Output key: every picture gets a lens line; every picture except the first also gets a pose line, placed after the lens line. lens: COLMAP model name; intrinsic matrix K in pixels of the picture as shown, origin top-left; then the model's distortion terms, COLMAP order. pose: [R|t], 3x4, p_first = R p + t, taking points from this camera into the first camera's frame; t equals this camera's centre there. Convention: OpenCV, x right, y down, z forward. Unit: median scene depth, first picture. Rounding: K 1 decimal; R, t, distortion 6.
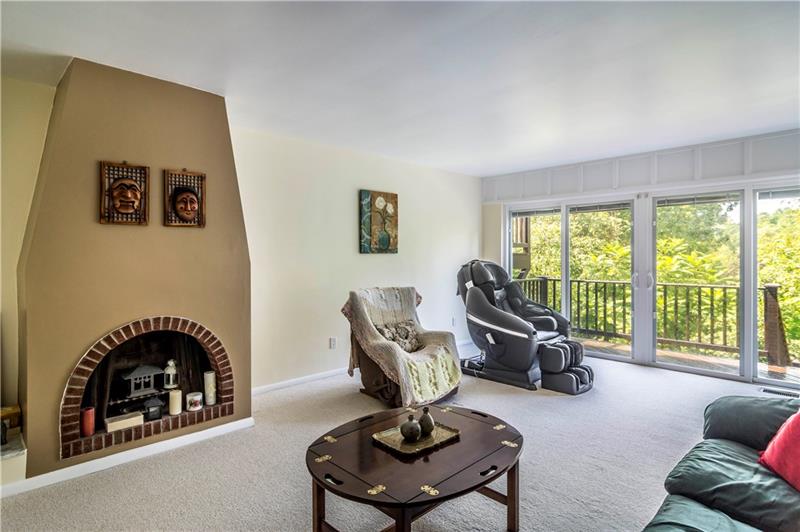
lens RADIAL K [[427.0, 0, 399.7], [0, 427.0, 261.7], [0, 0, 1]] dist [0.003838, 0.000472]
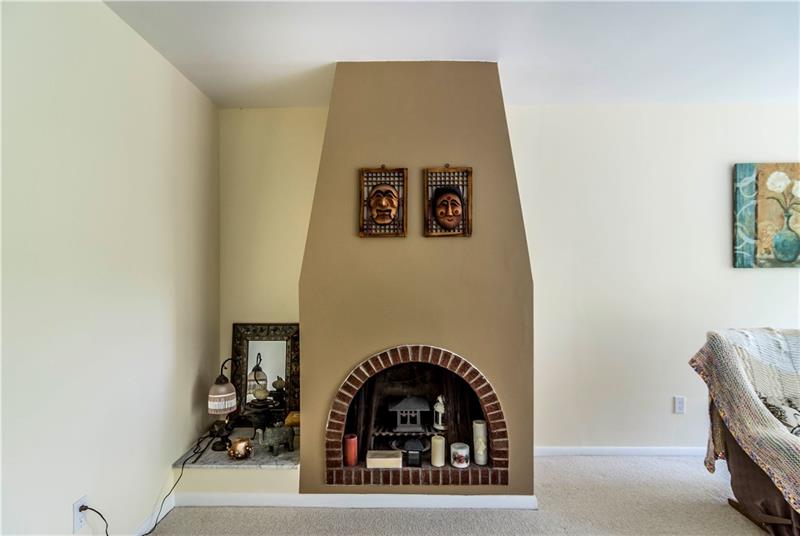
lens RADIAL K [[418.3, 0, 399.7], [0, 418.3, 270.4], [0, 0, 1]] dist [-0.001952, 0.000435]
pose [[0.705539, 0.003622, -0.708662, -0.008204], [-0.010094, 0.999937, -0.004938, -0.013225], [0.708599, 0.010637, 0.705531, 0.377728]]
